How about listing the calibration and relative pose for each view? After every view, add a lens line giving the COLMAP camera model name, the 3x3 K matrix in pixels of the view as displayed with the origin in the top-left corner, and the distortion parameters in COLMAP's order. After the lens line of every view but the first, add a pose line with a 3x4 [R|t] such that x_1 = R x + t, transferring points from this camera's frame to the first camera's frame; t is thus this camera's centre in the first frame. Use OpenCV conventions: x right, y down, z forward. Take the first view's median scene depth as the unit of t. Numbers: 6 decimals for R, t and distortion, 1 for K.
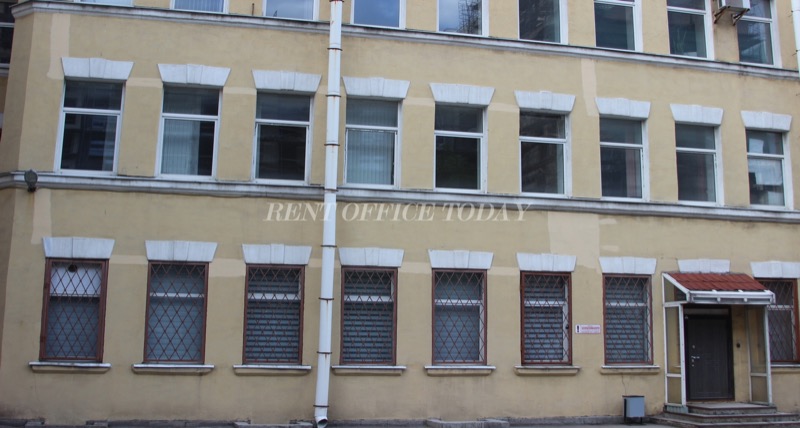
lens RADIAL K [[882.7, 0, 400.0], [0, 882.7, 214.0], [0, 0, 1]] dist [-0.120095, 0.046959]
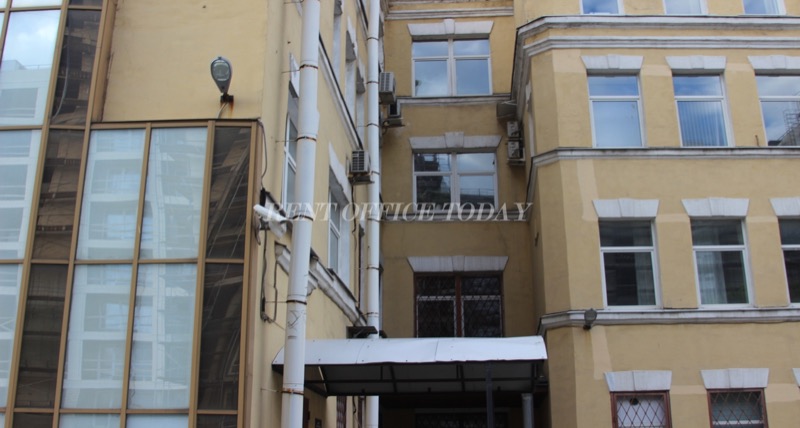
lens RADIAL K [[882.7, 0, 400.0], [0, 882.7, 214.0], [0, 0, 1]] dist [-0.120095, 0.046959]
pose [[0.970314, -0.082122, -0.227477, -0.354582], [0.048690, 0.987657, -0.148869, -0.015124], [0.236895, 0.133374, 0.962337, -0.082195]]
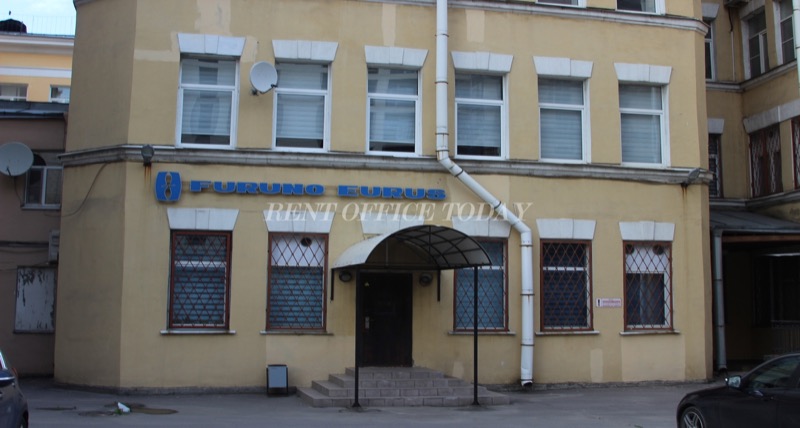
lens RADIAL K [[882.7, 0, 400.0], [0, 882.7, 214.0], [0, 0, 1]] dist [-0.120095, 0.046959]
pose [[0.999718, -0.006268, -0.022915, 0.134674], [0.007117, 0.999285, 0.037143, 0.005760], [0.022666, -0.037296, 0.999047, 0.028391]]
